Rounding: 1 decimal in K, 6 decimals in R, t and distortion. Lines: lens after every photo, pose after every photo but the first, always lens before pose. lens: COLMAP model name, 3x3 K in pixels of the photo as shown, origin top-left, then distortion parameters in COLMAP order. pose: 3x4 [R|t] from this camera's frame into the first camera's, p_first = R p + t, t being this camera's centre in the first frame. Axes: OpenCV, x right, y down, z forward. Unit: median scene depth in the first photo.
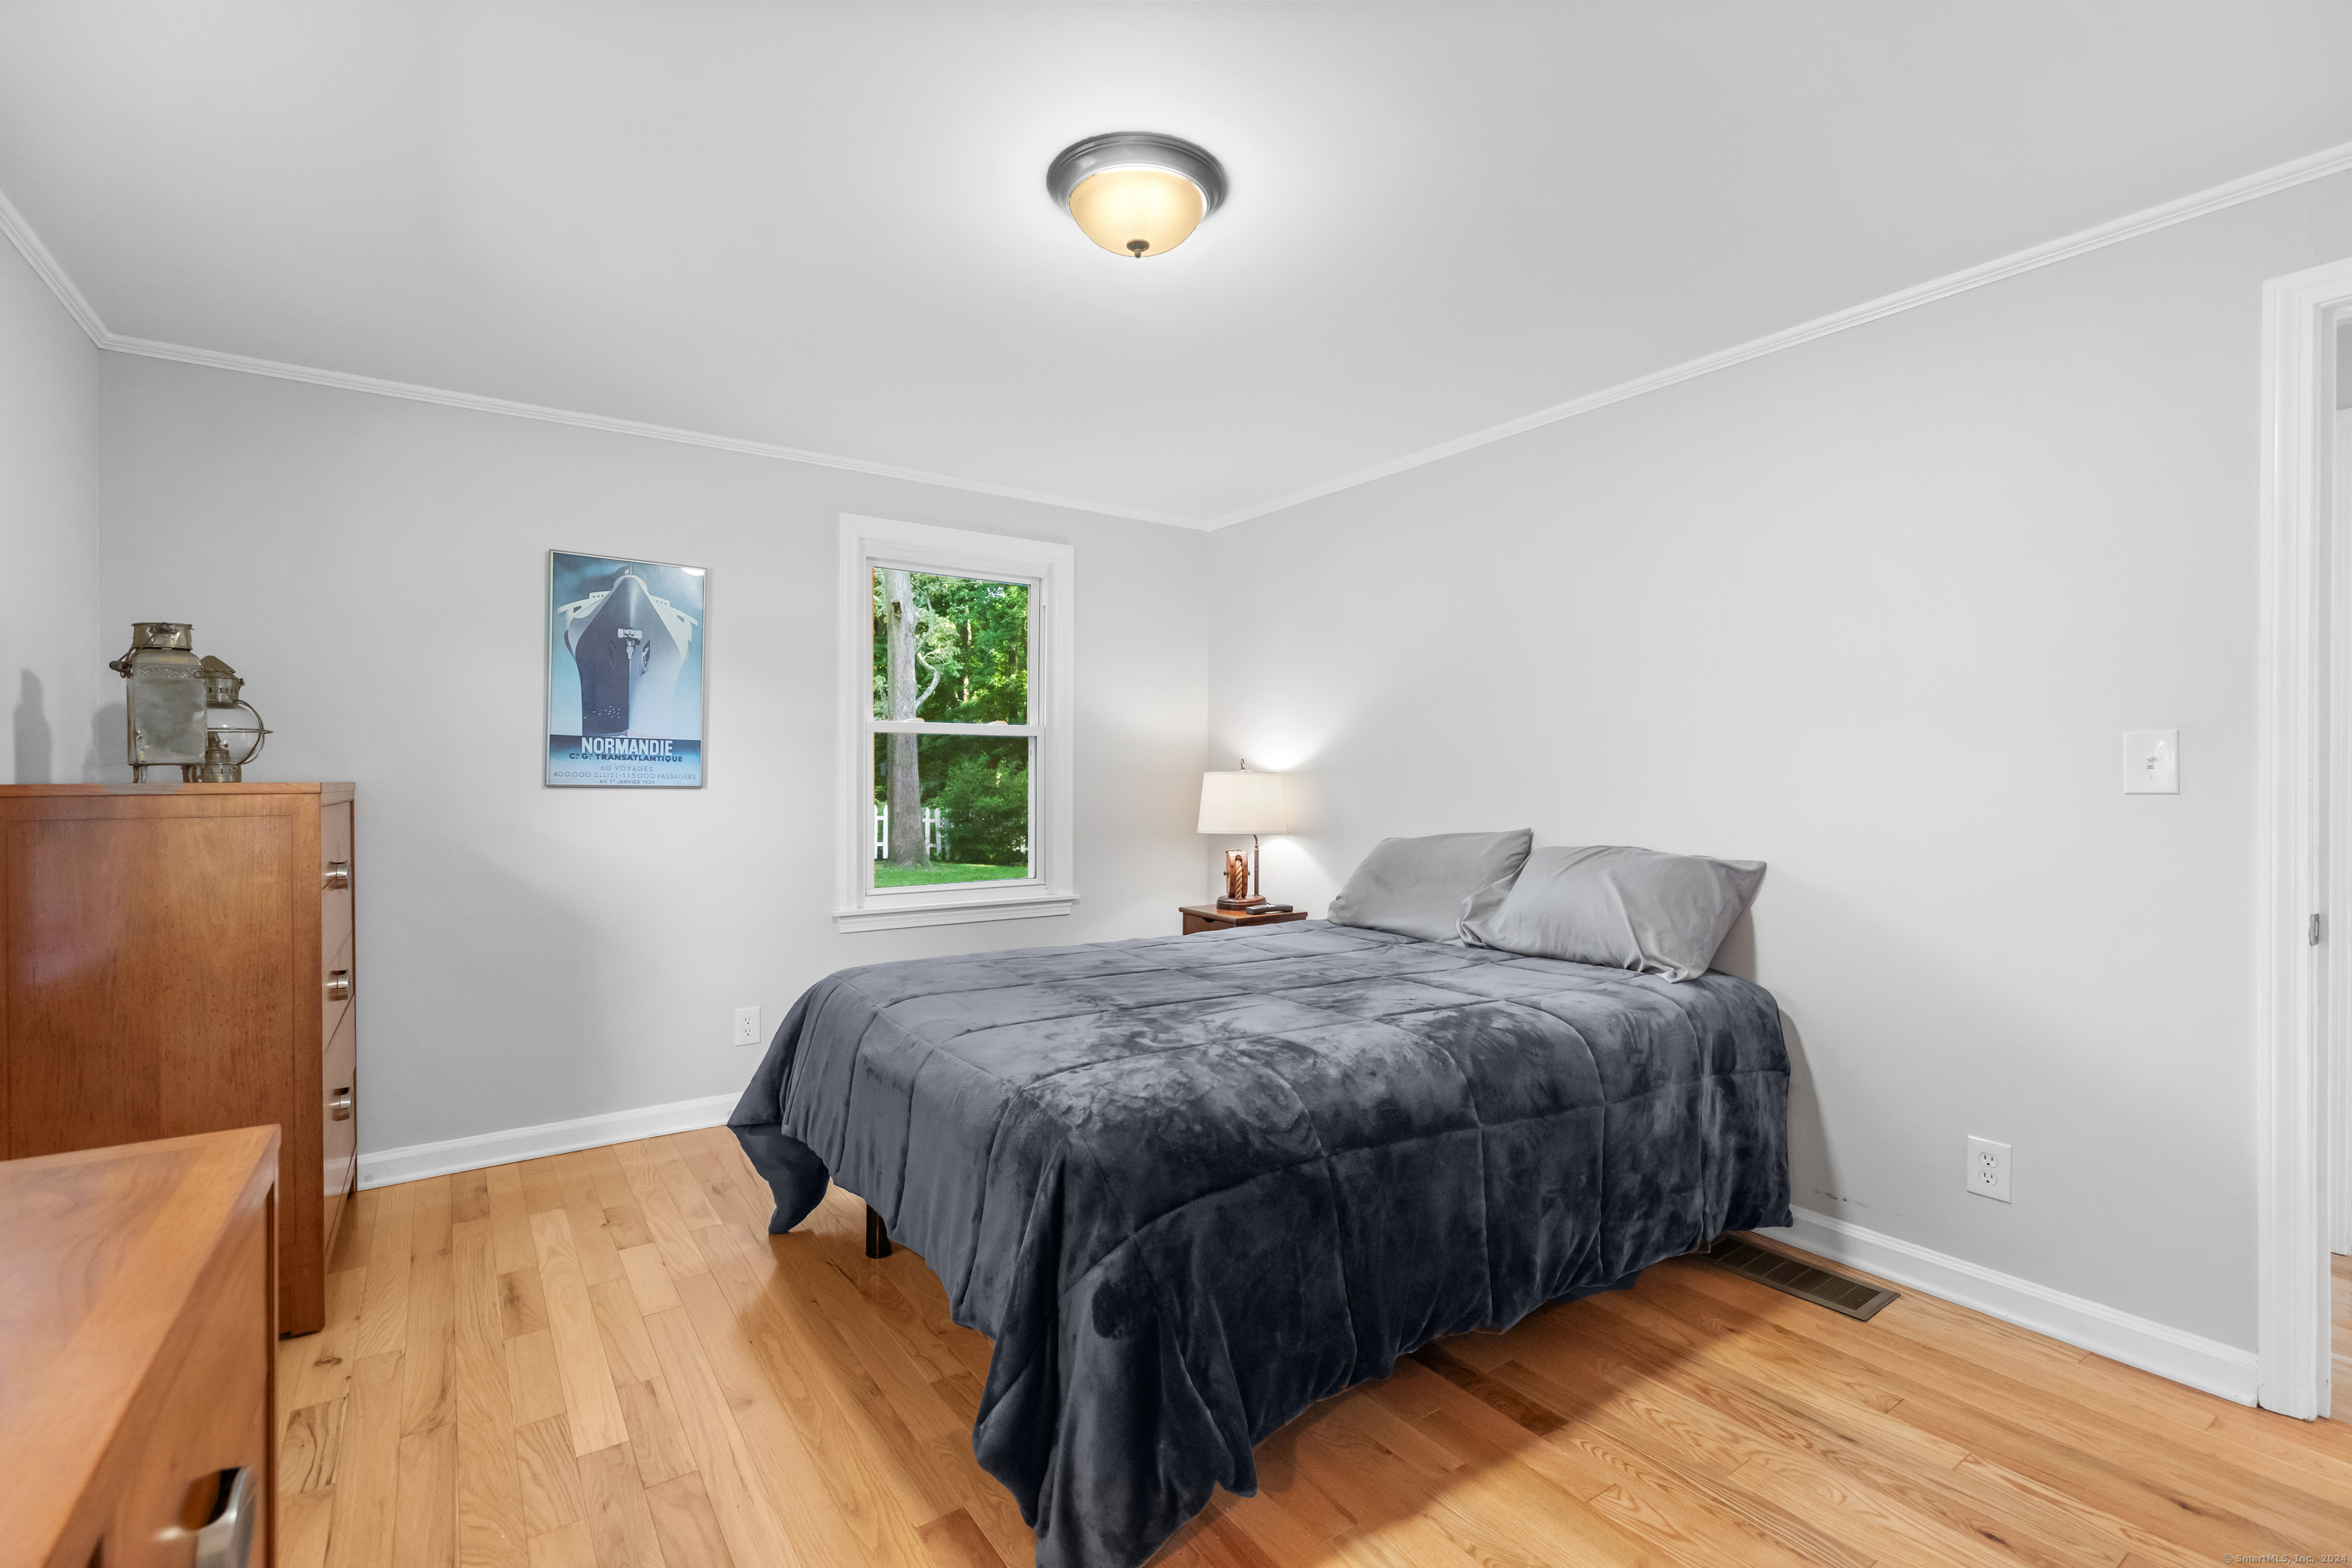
lens RADIAL K [[1053.6, 0, 1171.4], [0, 1053.6, 787.7], [0, 0, 1]] dist [0.004127, -0.000049]
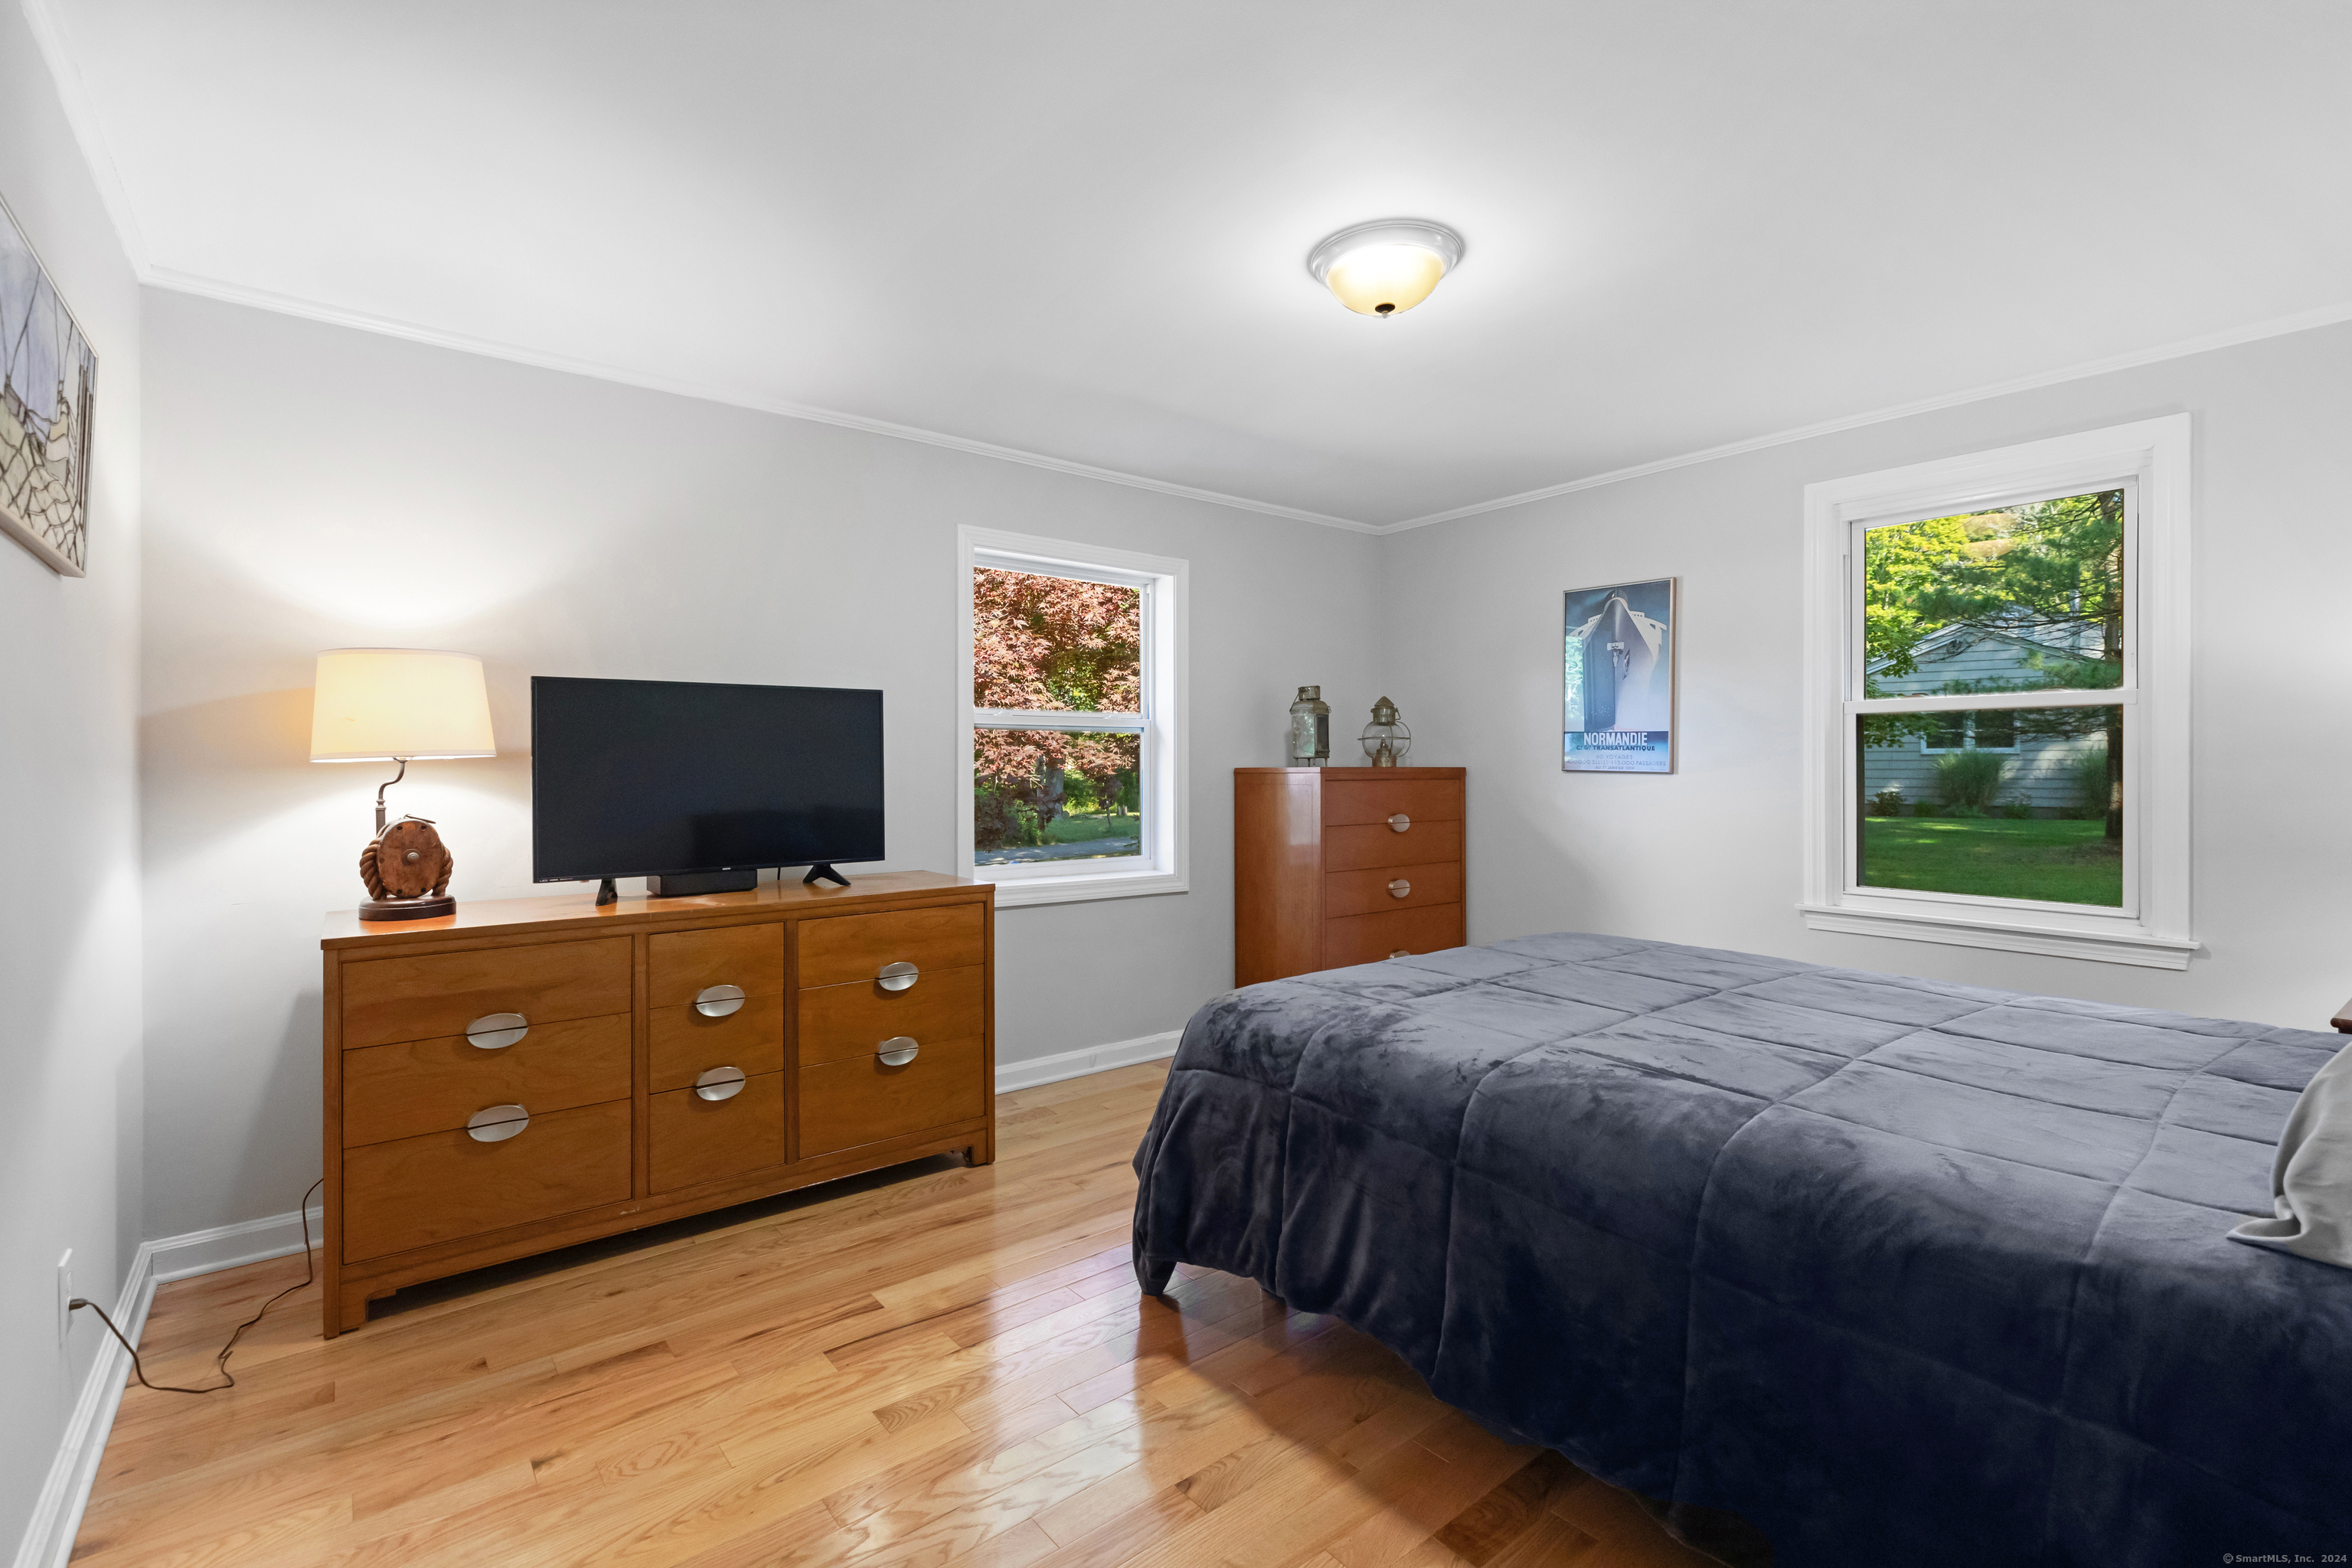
lens RADIAL K [[1053.6, 0, 1171.9], [0, 1053.6, 768.3], [0, 0, 1]] dist [0.004127, -0.000049]
pose [[0.071181, 0.002257, -0.997461, 0.656419], [-0.008086, 0.999966, 0.001686, -0.002872], [0.997431, 0.007946, 0.071197, 0.401591]]
